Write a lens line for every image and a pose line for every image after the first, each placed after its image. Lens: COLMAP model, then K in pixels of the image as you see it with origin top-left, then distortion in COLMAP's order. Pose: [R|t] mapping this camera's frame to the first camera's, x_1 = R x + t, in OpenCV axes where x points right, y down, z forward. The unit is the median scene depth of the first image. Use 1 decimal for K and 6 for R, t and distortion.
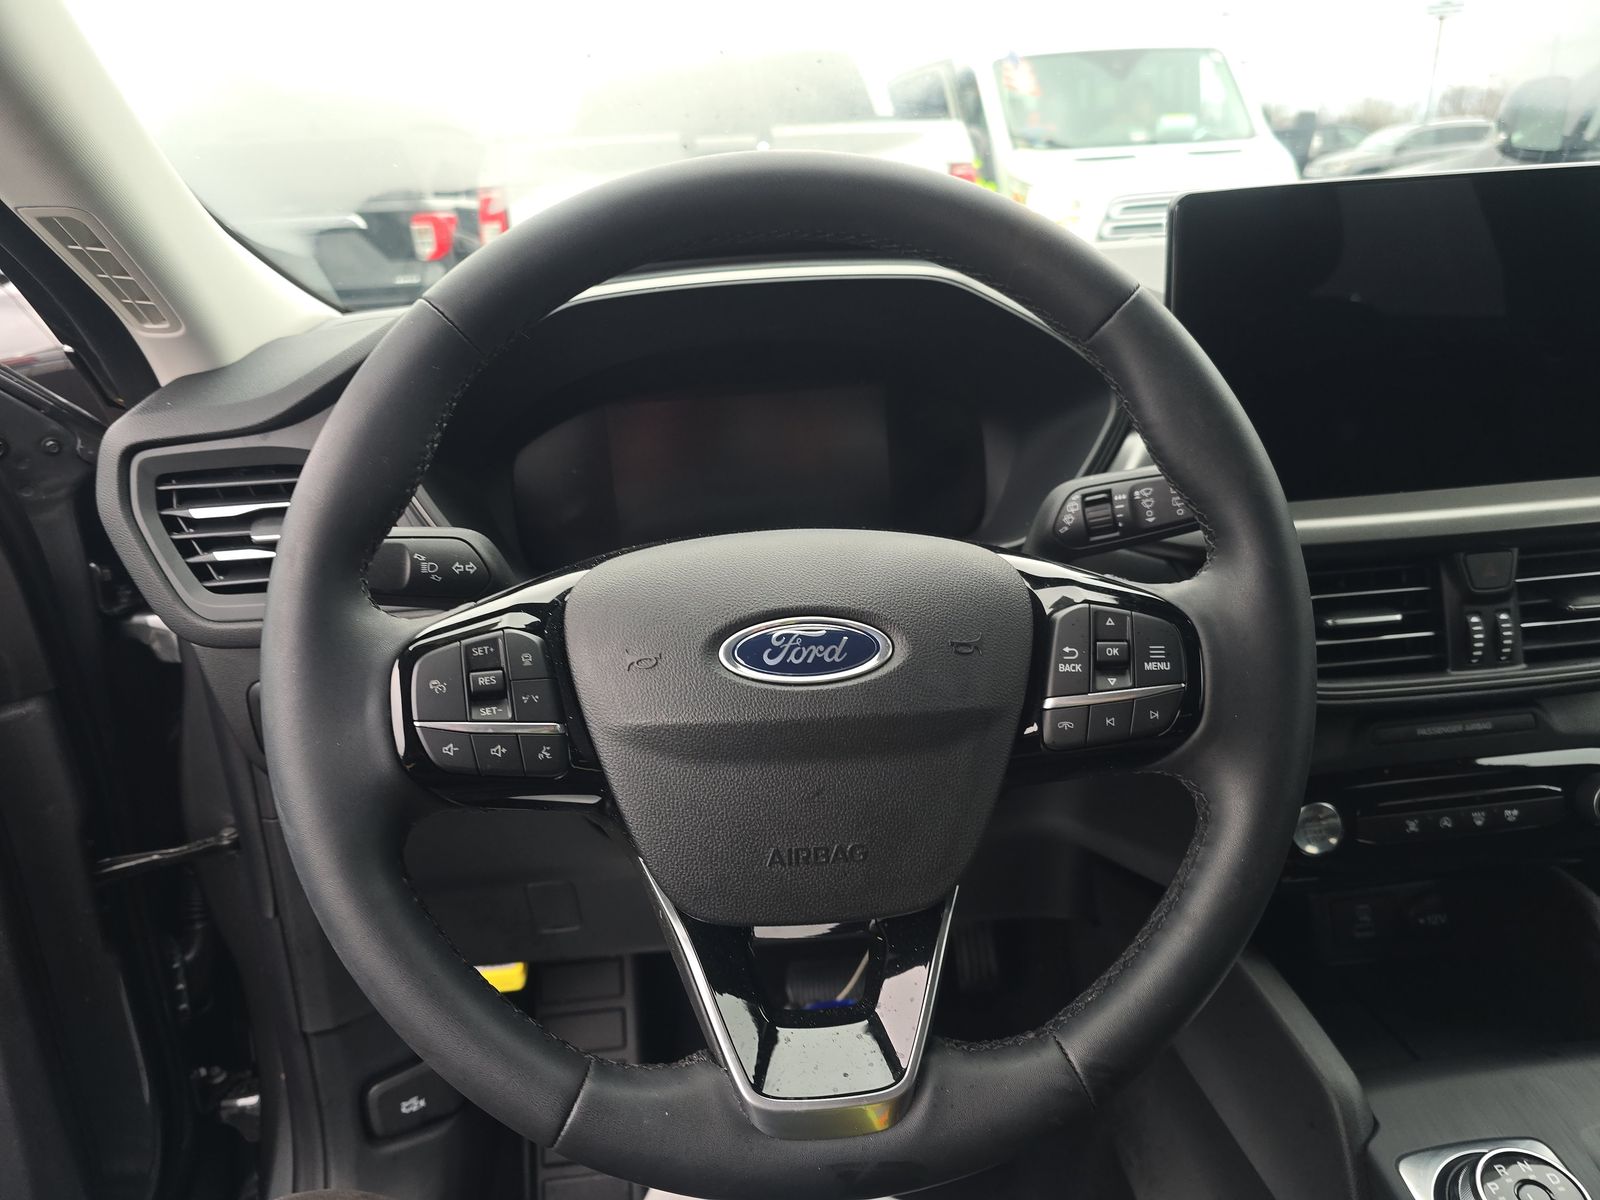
lens RADIAL K [[1043.5, 0, 800.0], [0, 1043.5, 600.0], [0, 0, 1]] dist [-0.002306, -0.004615]
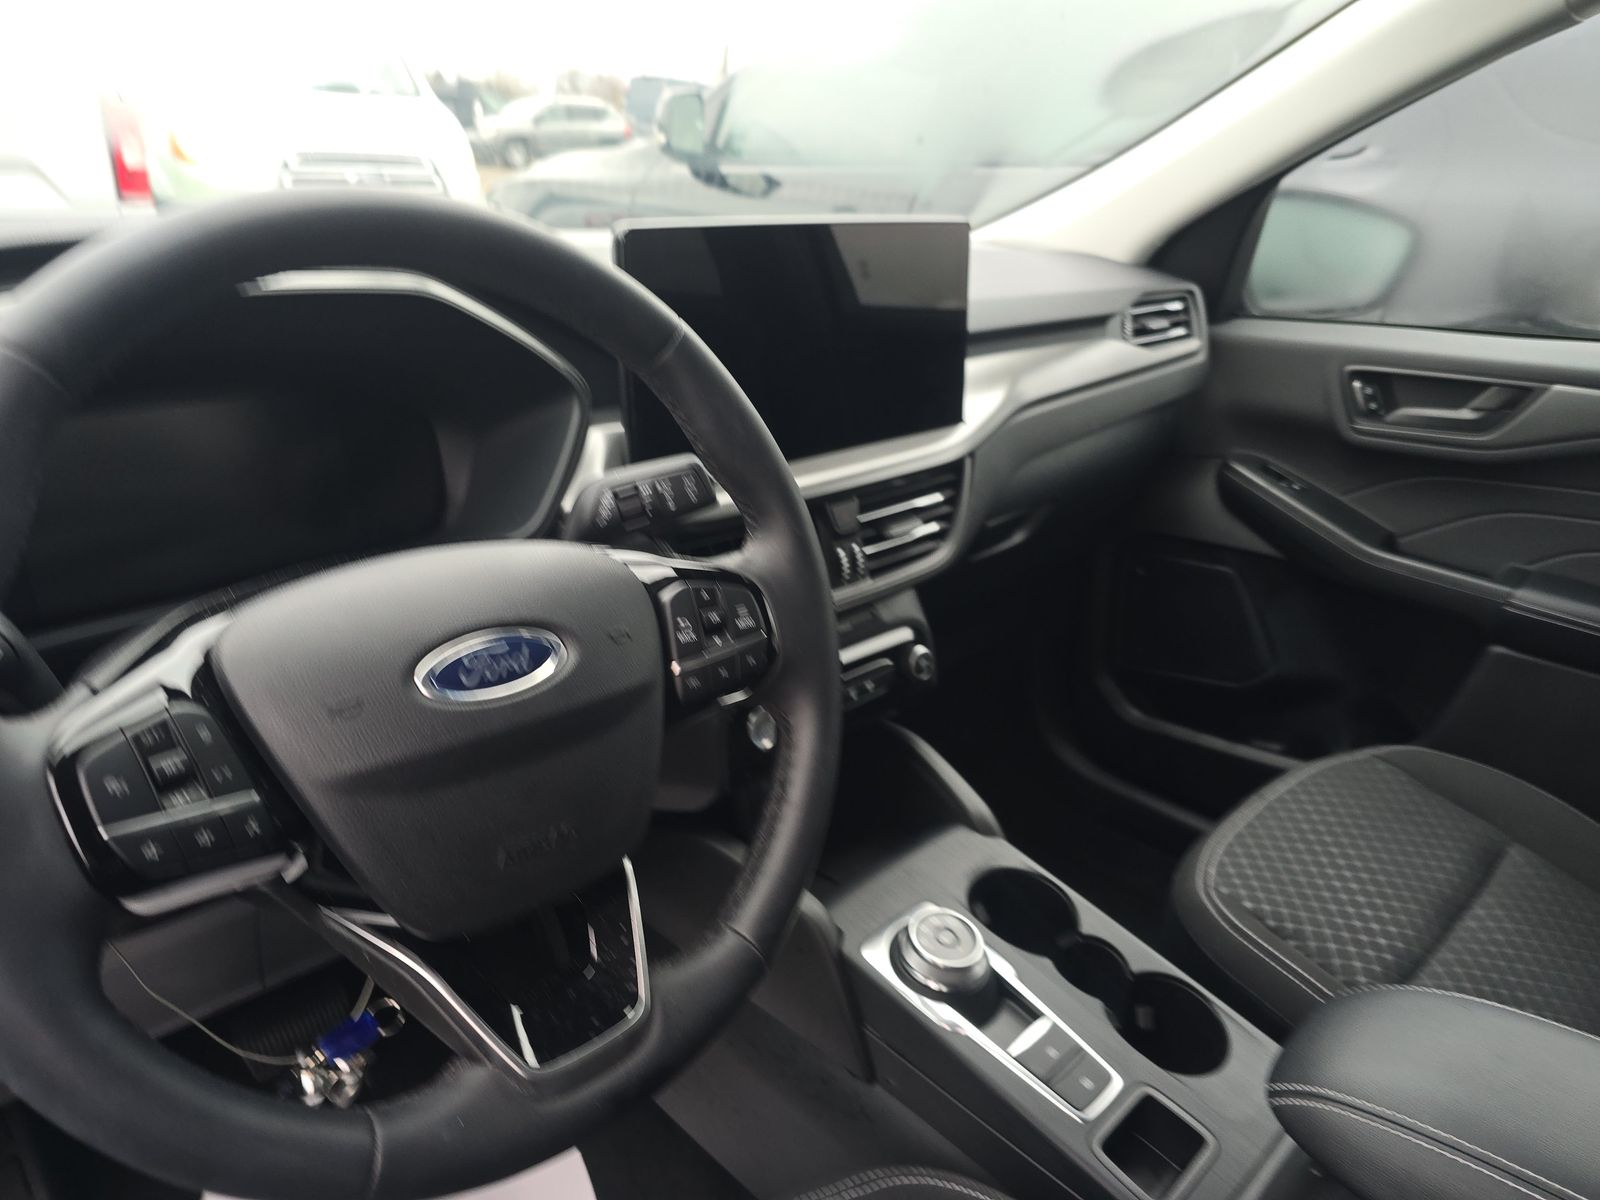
lens RADIAL K [[1043.5, 0, 800.0], [0, 1043.5, 600.0], [0, 0, 1]] dist [-0.002306, -0.004615]
pose [[0.760251, -0.158427, 0.630016, -0.364429], [0.135684, 0.987142, 0.084500, -0.056786], [-0.635302, 0.021242, 0.771972, -0.036737]]
